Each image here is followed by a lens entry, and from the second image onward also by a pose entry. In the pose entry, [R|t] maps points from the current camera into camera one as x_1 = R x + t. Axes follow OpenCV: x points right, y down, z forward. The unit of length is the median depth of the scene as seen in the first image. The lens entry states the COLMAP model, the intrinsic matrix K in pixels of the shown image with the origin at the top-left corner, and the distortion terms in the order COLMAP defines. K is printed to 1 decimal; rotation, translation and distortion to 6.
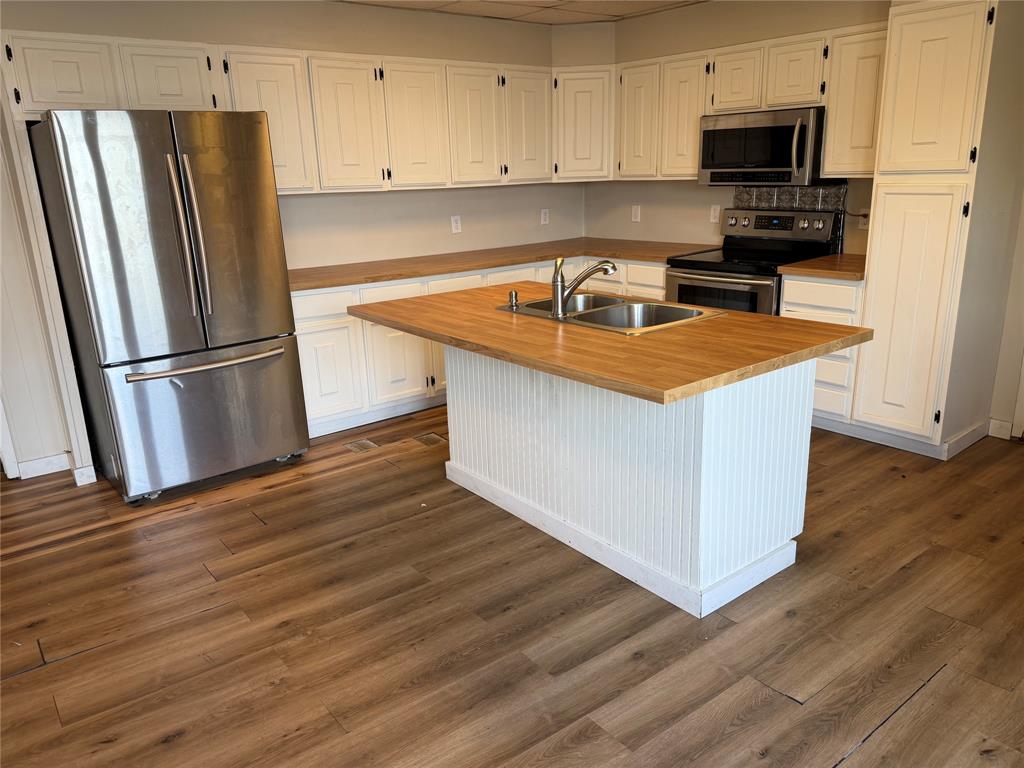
lens RADIAL K [[743.2, 0, 512.0], [0, 743.2, 384.0], [0, 0, 1]] dist [0.080861, -0.141227]
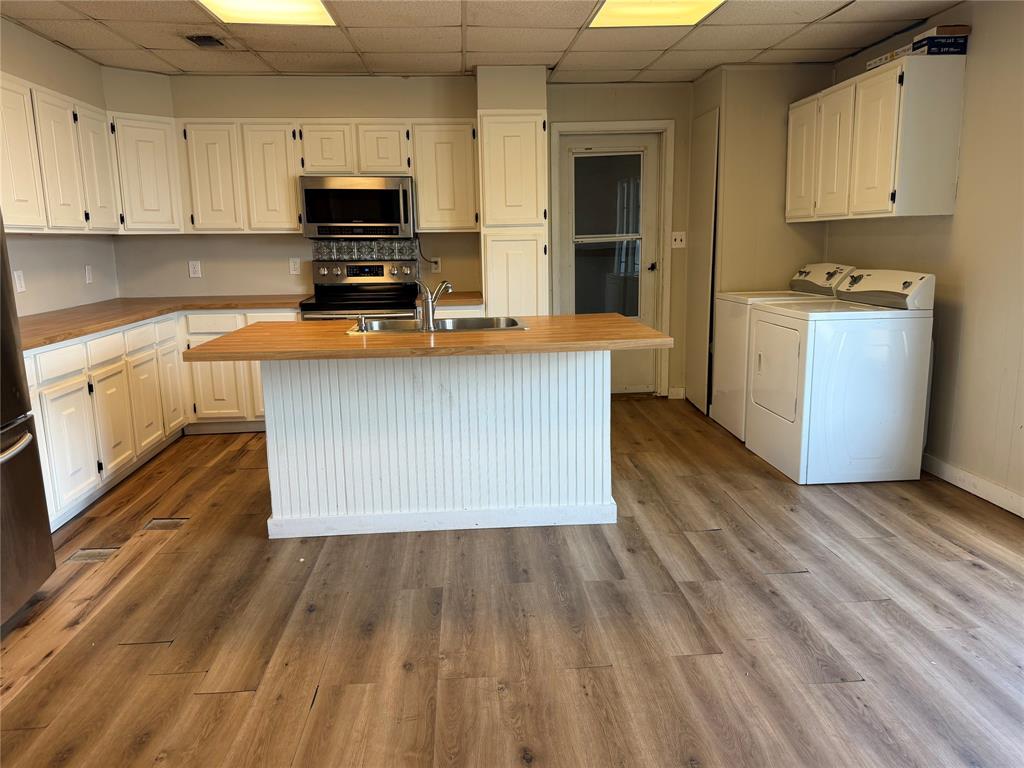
lens RADIAL K [[742.4, 0, 512.0], [0, 742.4, 384.0], [0, 0, 1]] dist [0.073723, -0.126733]
pose [[0.552819, -0.134339, 0.822401, -0.699861], [0.230434, 0.973079, 0.004054, 0.010776], [-0.800807, 0.187268, 0.568893, 0.243417]]
